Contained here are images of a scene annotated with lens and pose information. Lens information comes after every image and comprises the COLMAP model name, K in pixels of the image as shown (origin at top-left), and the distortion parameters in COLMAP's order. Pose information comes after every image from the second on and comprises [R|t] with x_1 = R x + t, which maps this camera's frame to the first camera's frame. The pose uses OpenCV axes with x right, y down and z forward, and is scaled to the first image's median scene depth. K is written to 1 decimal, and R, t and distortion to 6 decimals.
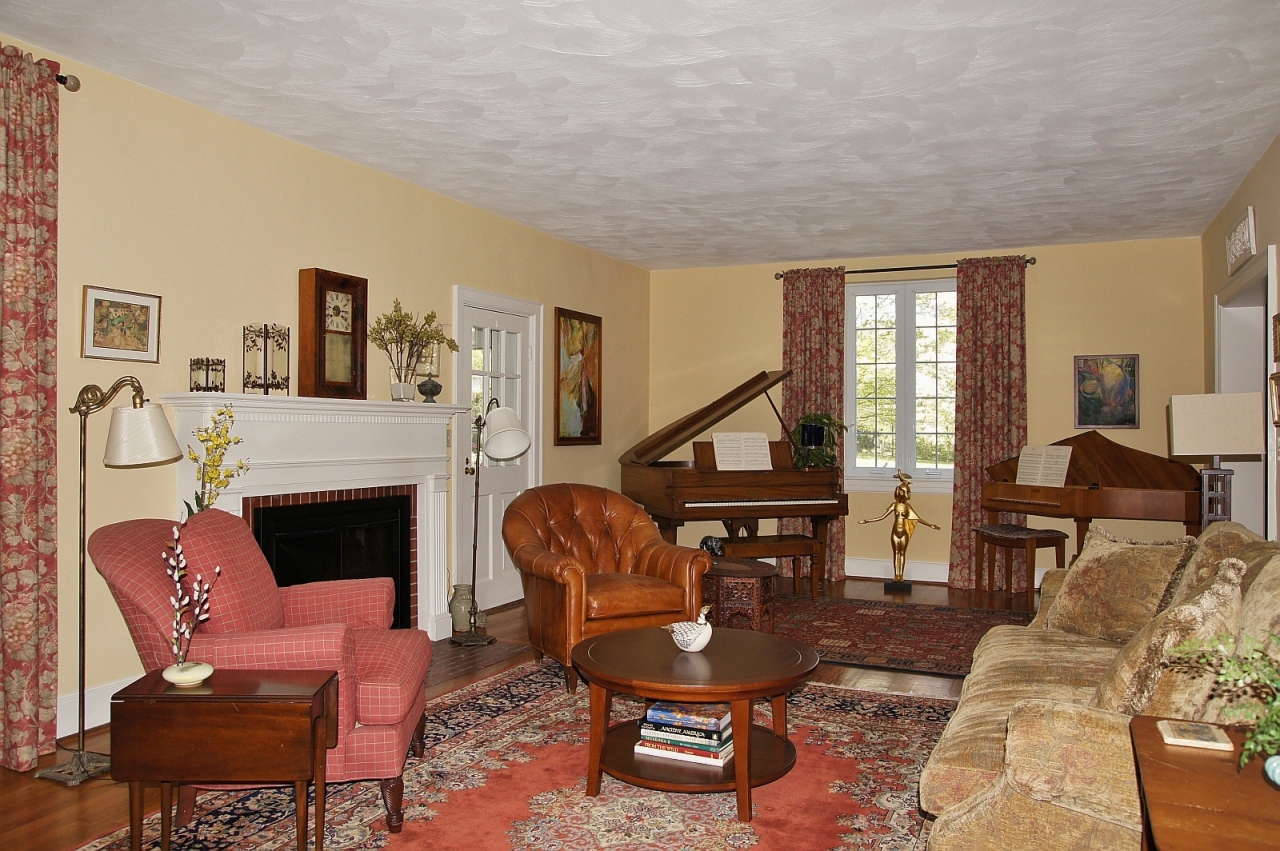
lens RADIAL K [[970.6, 0, 645.4], [0, 970.6, 422.5], [0, 0, 1]] dist [-0.135749, 0.153175]
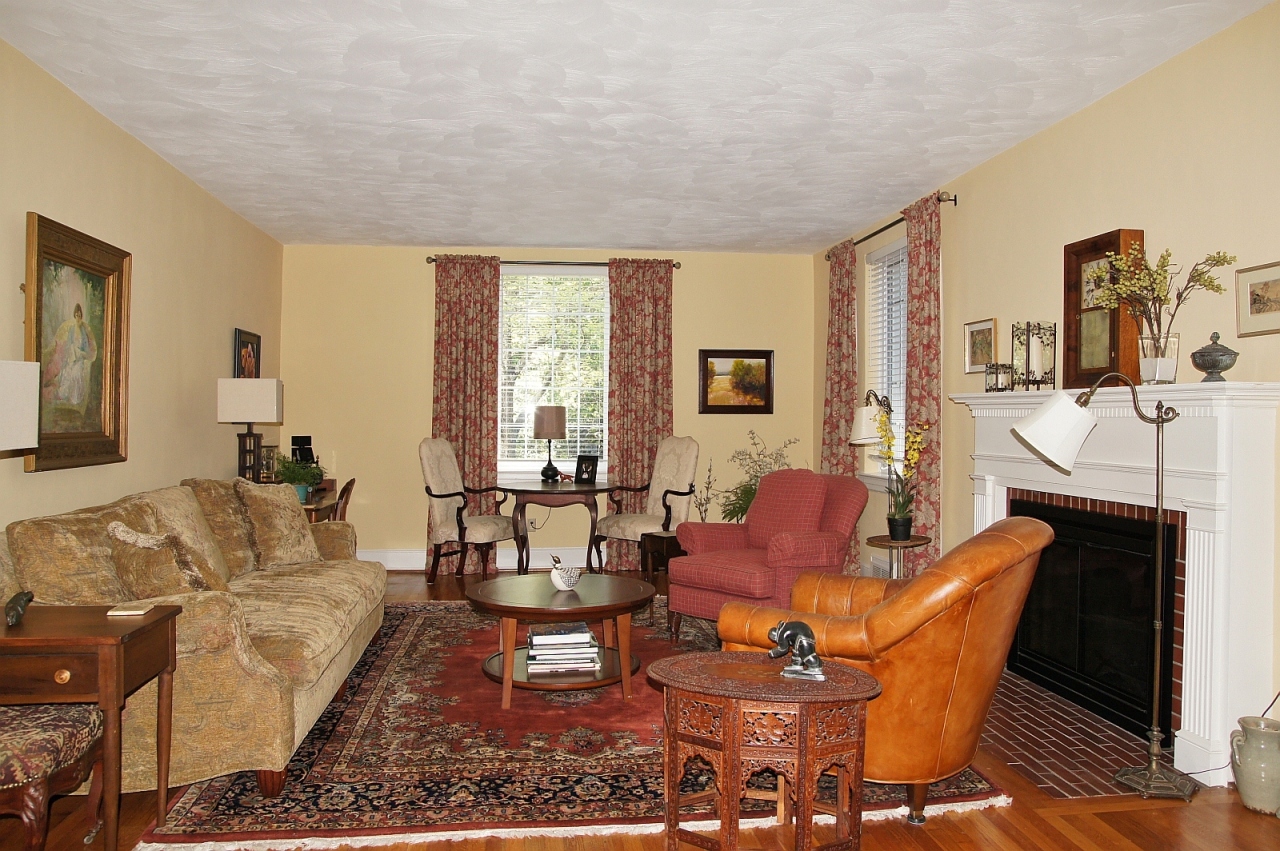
lens RADIAL K [[970.6, 0, 645.4], [0, 970.6, 422.5], [0, 0, 1]] dist [-0.135749, 0.153175]
pose [[-0.853648, -0.011173, -0.520731, 0.496943], [-0.009992, 0.999937, -0.005074, 0.014370], [0.520755, 0.000872, -0.853706, 1.698072]]
